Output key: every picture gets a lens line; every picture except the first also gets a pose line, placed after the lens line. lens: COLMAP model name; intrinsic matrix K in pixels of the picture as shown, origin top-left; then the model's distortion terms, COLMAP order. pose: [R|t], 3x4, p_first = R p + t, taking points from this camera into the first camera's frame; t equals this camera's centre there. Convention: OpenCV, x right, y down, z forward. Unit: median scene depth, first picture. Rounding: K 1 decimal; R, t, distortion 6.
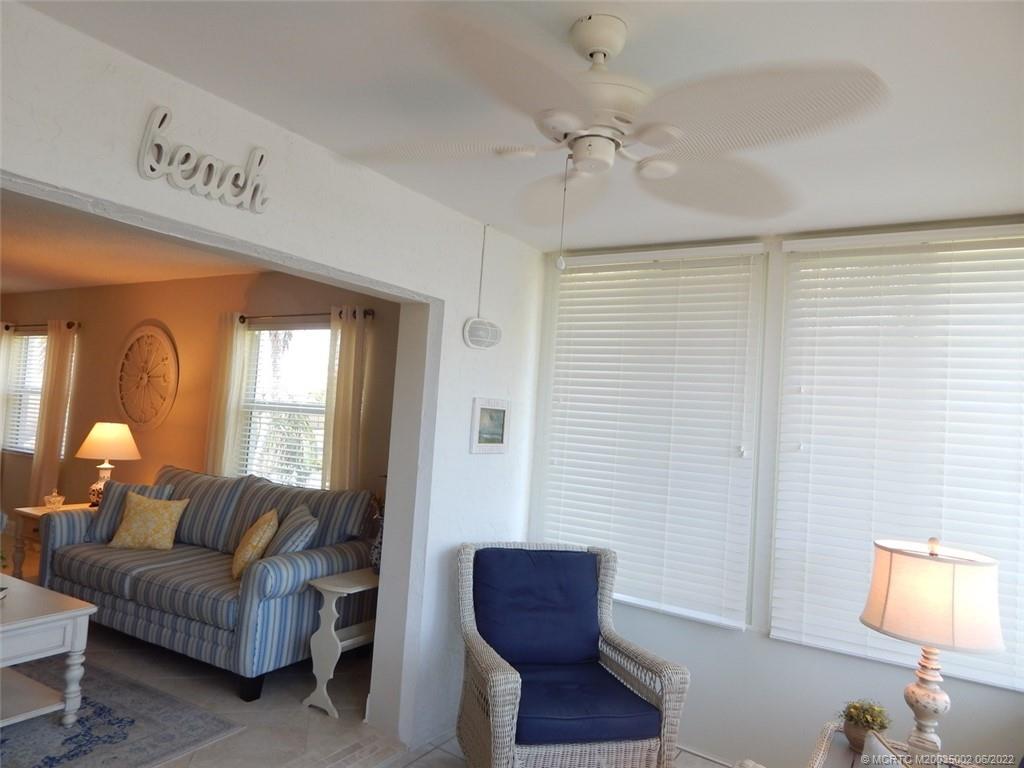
lens RADIAL K [[685.5, 0, 515.1], [0, 685.5, 384.2], [0, 0, 1]] dist [0.017318, -0.014150]
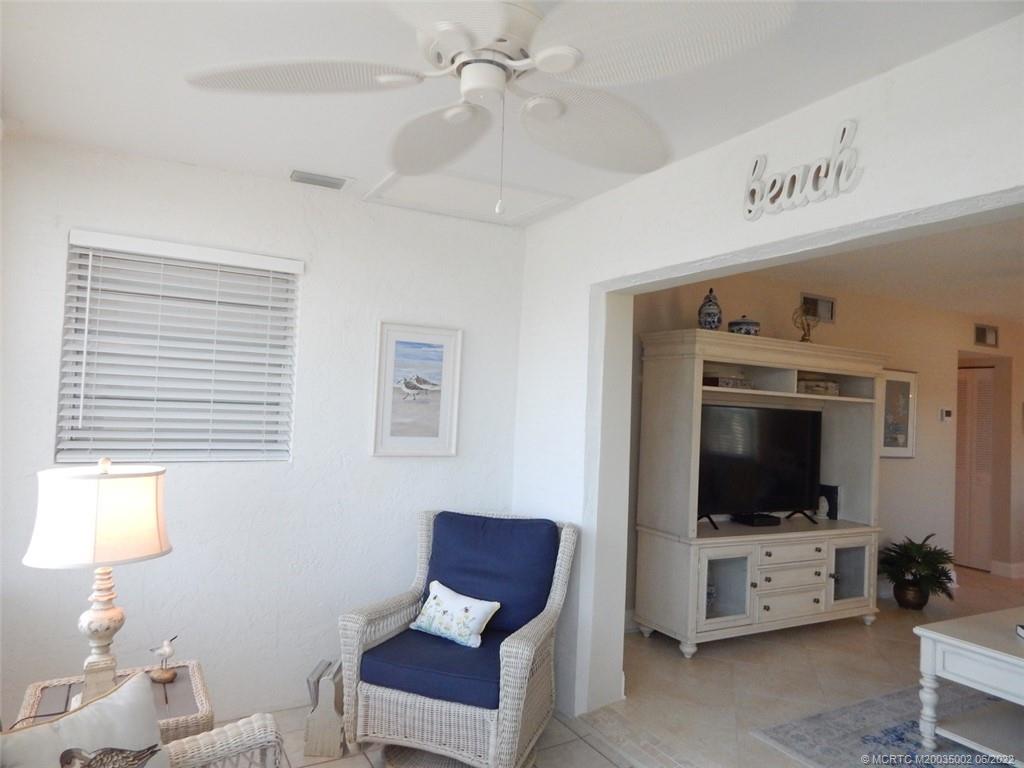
lens RADIAL K [[685.5, 0, 509.7], [0, 685.5, 387.5], [0, 0, 1]] dist [0.017318, -0.014150]
pose [[-0.503590, -0.110974, -0.856785, 0.400375], [-0.043242, 0.993711, -0.103293, 0.081442], [0.862860, -0.014969, -0.505222, 0.713586]]
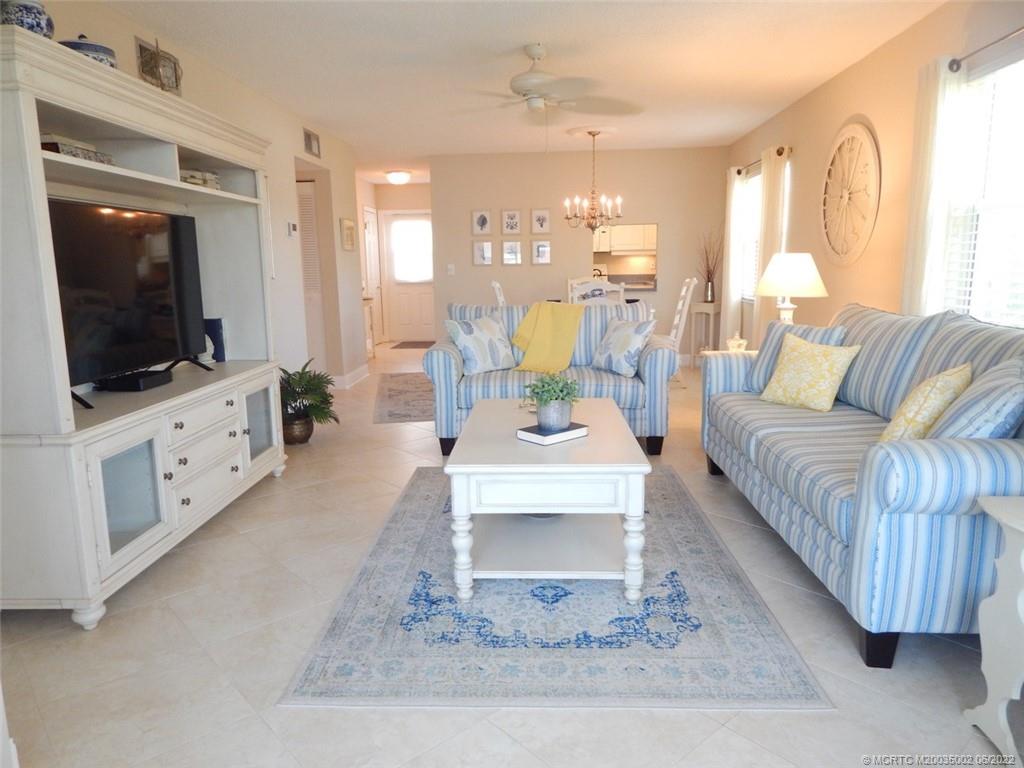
lens RADIAL K [[685.5, 0, 512.8], [0, 685.5, 374.1], [0, 0, 1]] dist [0.017318, -0.014150]
pose [[0.460517, 0.069256, -0.884945, -0.012171], [0.086802, 0.988660, 0.122544, 0.102787], [0.883397, -0.133249, 0.449283, 0.475267]]
